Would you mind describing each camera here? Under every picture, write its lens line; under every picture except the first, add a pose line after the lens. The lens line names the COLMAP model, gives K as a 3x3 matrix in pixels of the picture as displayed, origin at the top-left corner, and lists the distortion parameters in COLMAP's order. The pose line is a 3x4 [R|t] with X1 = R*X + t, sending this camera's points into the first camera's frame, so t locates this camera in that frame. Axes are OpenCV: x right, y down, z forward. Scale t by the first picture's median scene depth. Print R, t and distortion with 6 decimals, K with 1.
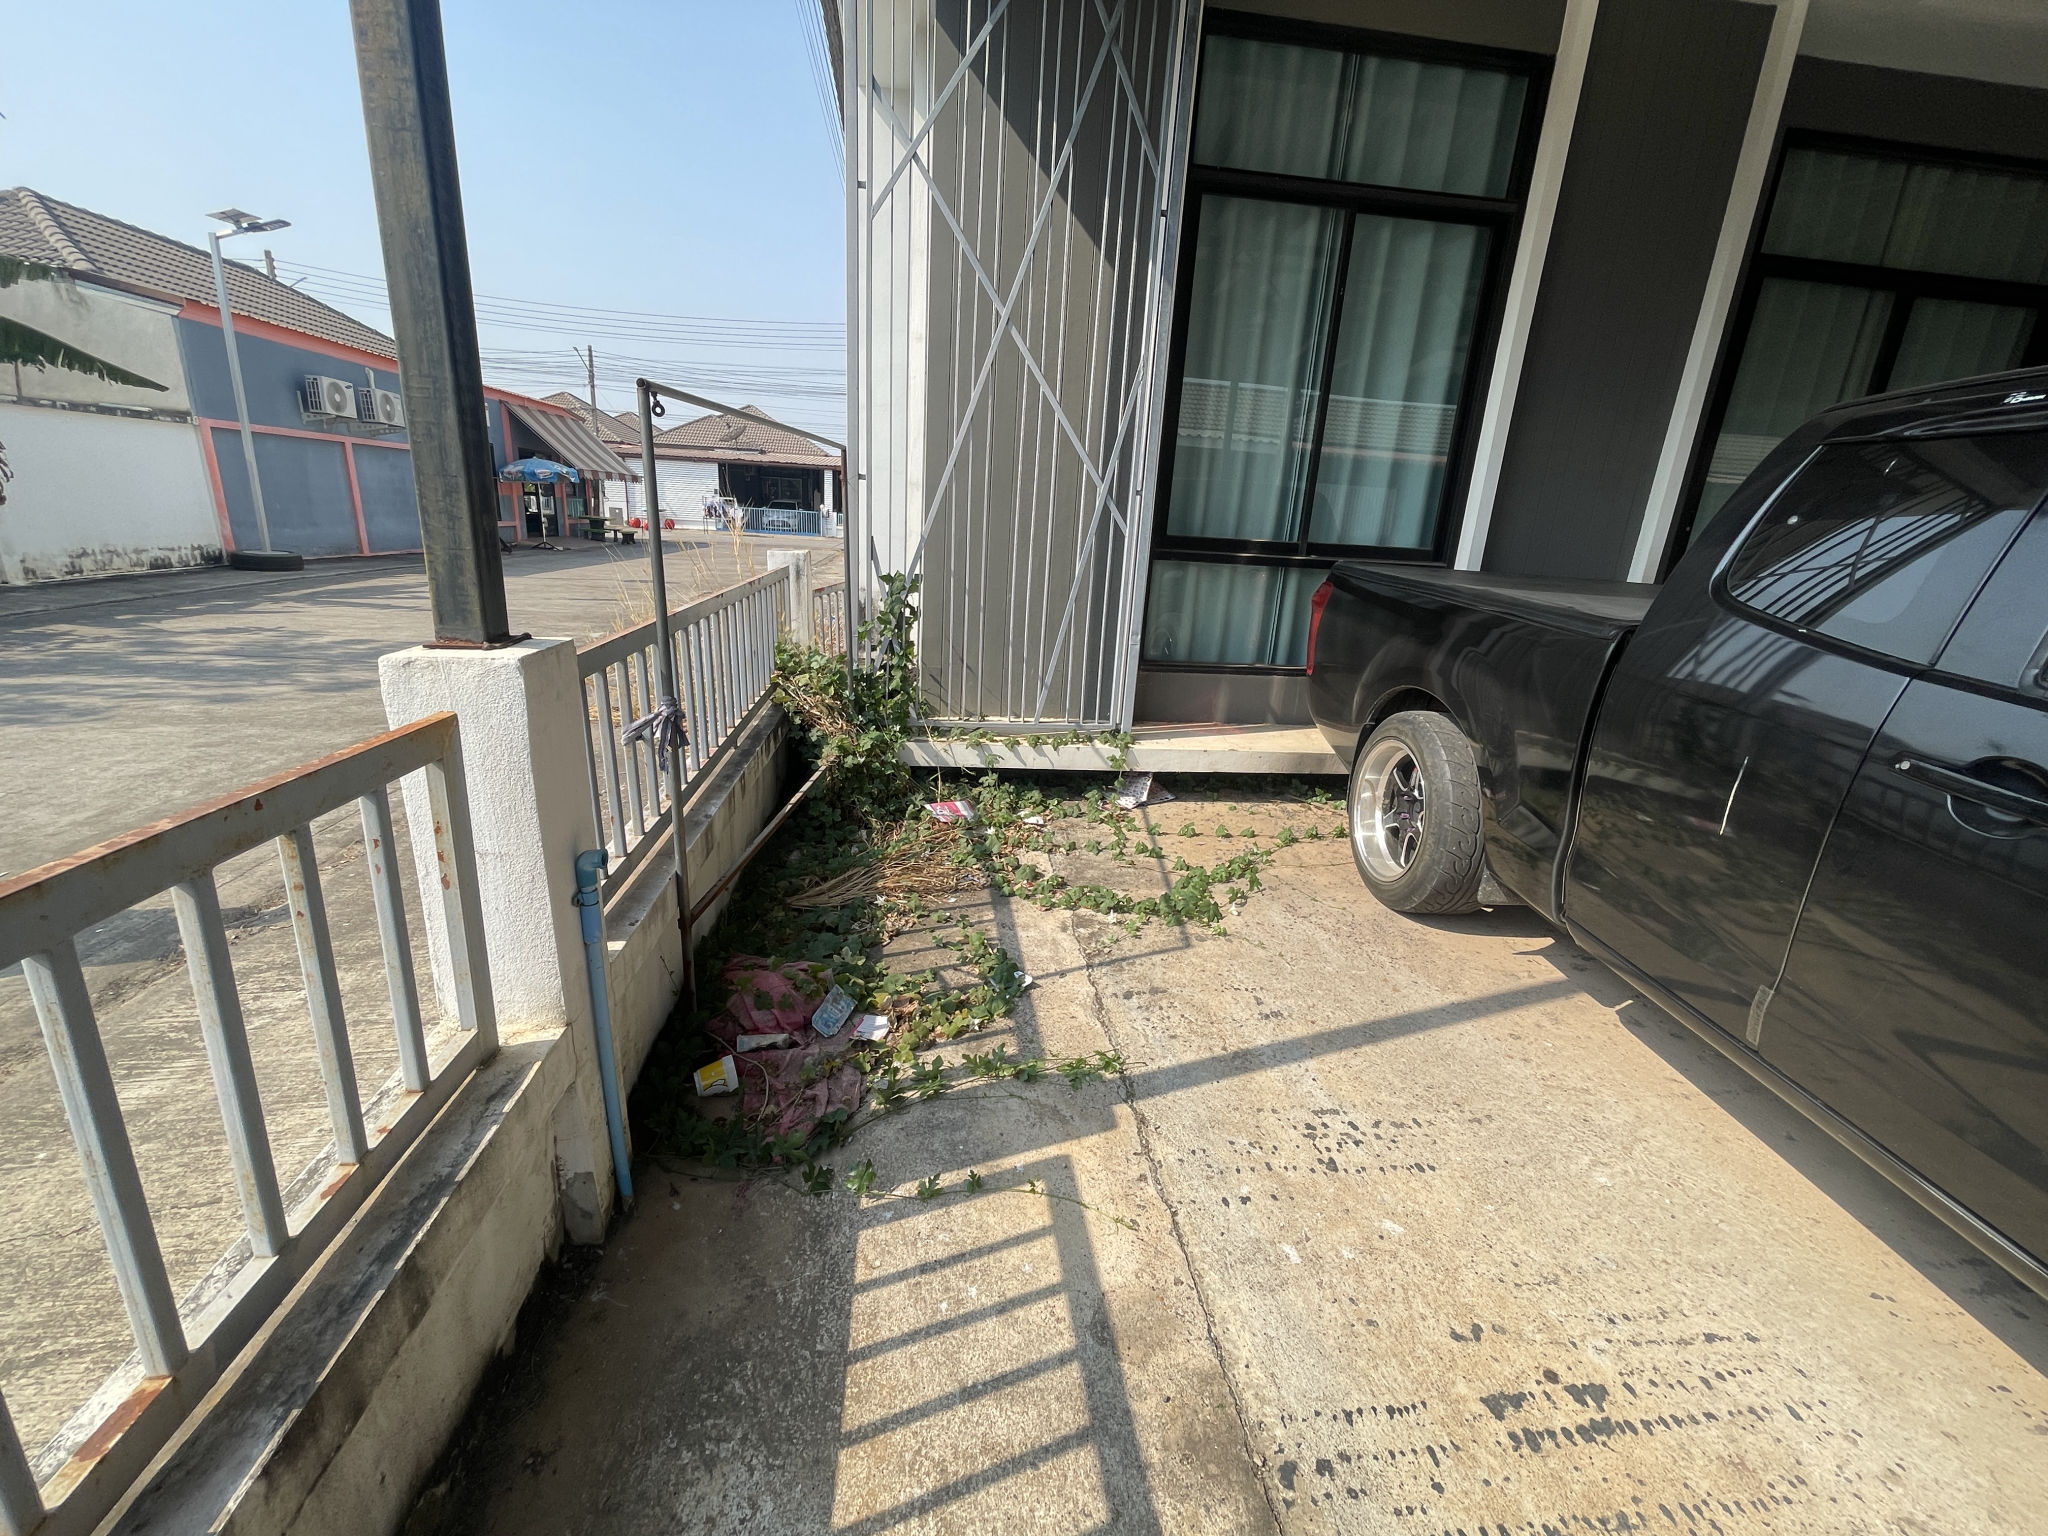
lens RADIAL K [[843.8, 0, 1024.0], [0, 843.8, 768.0], [0, 0, 1]] dist [-0.003458, -0.000547]
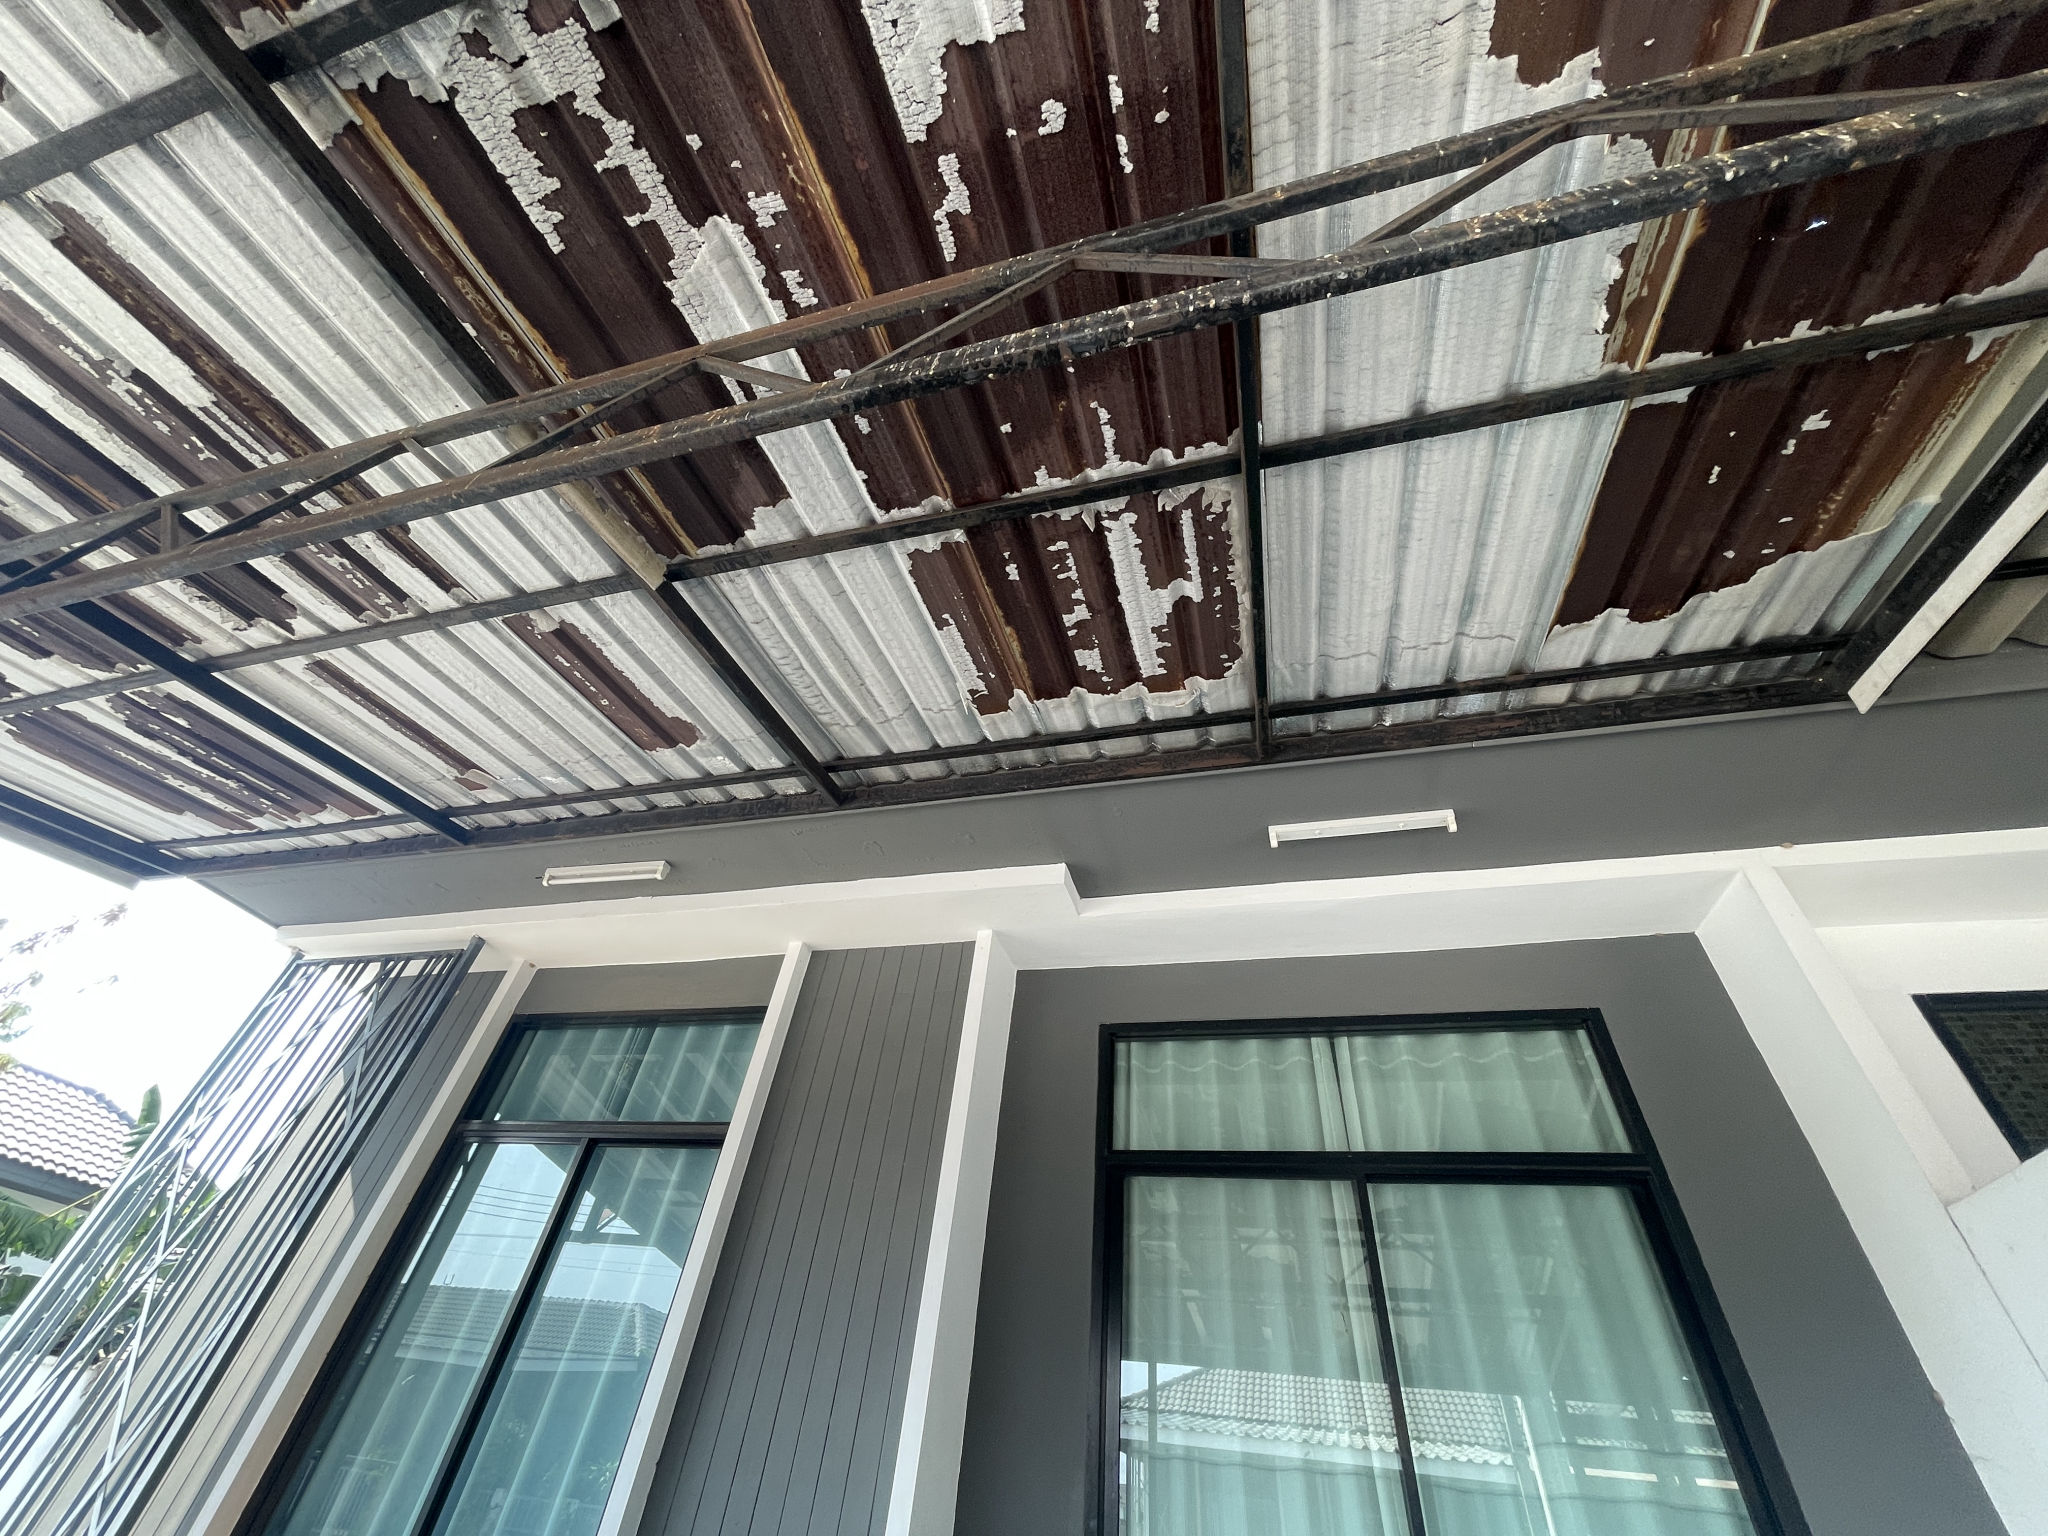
lens RADIAL K [[843.8, 0, 1024.0], [0, 843.8, 768.0], [0, 0, 1]] dist [-0.003458, -0.000547]
pose [[0.931690, -0.218824, -0.289948, 1.195923], [-0.144211, 0.509785, -0.848129, -0.101288], [0.333402, 0.832007, 0.443405, 0.321480]]
